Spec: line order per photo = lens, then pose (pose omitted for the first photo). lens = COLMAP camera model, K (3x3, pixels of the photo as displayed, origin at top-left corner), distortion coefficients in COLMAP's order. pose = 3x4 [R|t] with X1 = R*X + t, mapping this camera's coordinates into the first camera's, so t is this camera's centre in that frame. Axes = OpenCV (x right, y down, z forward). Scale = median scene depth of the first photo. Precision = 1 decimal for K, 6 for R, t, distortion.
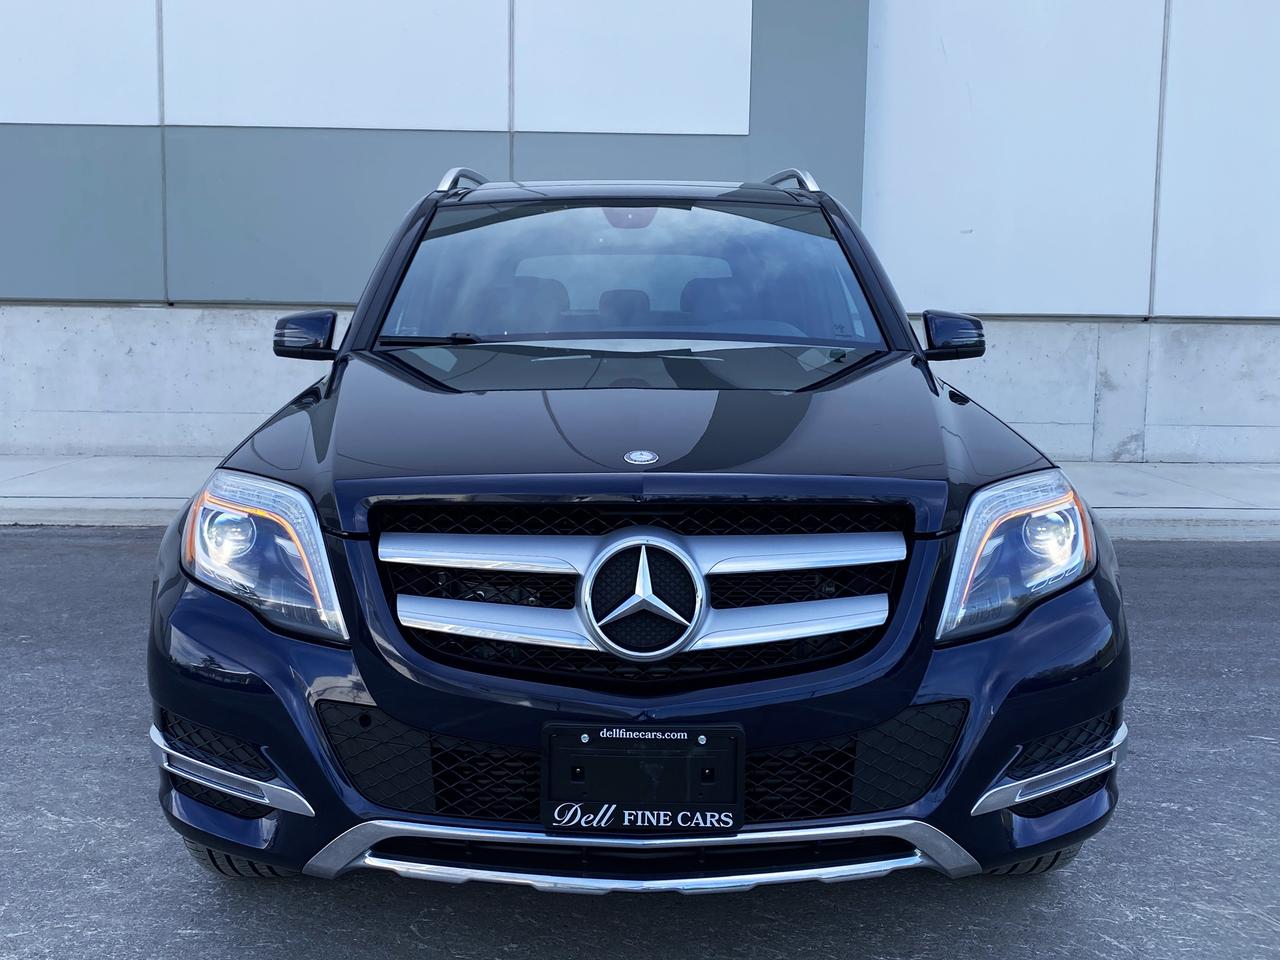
lens RADIAL K [[1229.9, 0, 598.0], [0, 1229.9, 458.5], [0, 0, 1]] dist [0.006738, 0.000000]
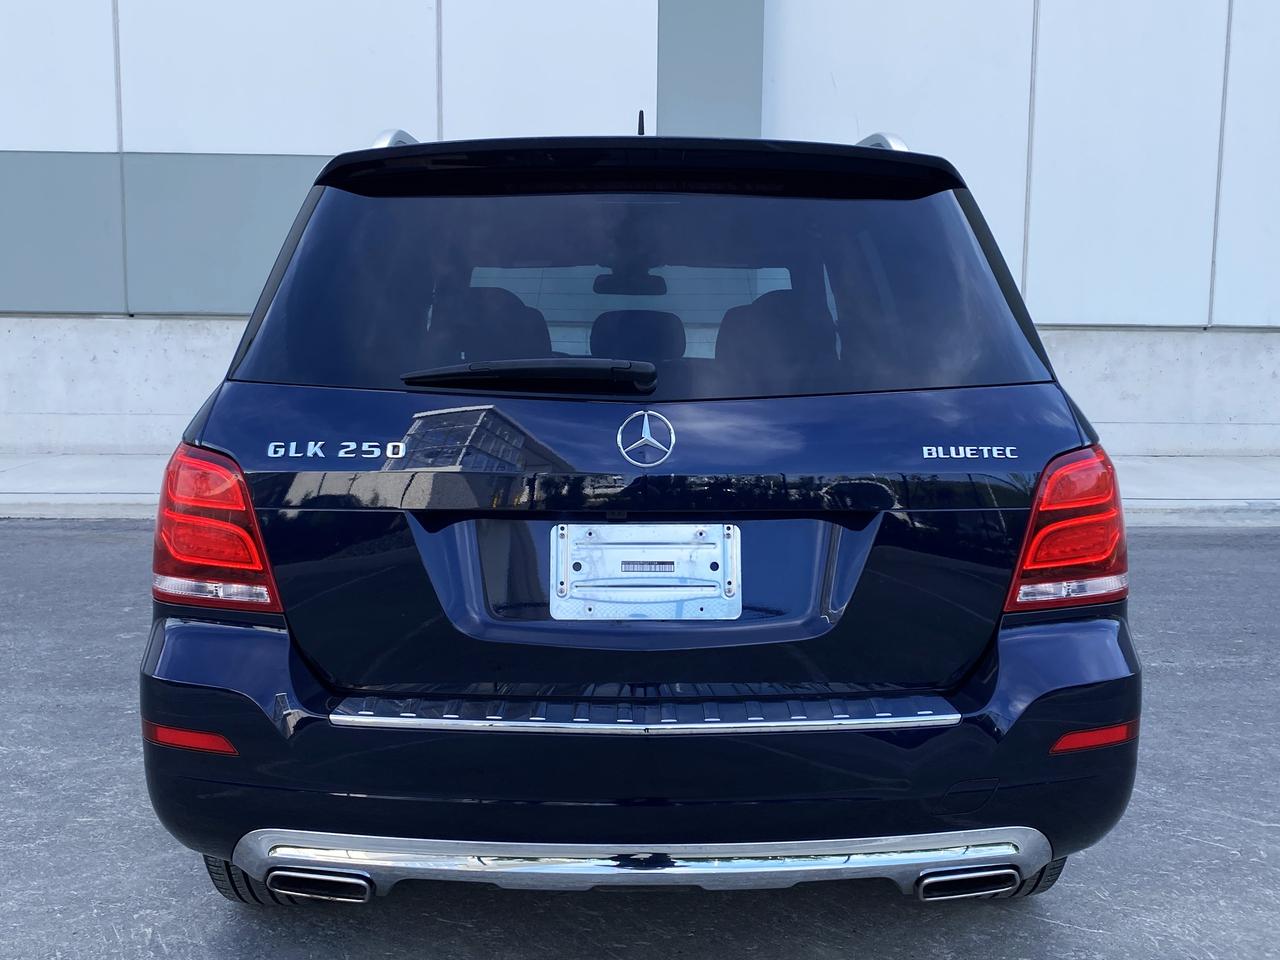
lens RADIAL K [[1229.9, 0, 628.8], [0, 1229.9, 470.2], [0, 0, 1]] dist [0.006738, 0.000000]
pose [[0.999755, -0.004679, 0.021631, 0.073695], [0.004229, 0.999775, 0.020774, -0.008689], [-0.021723, -0.020677, 0.999550, -0.112108]]
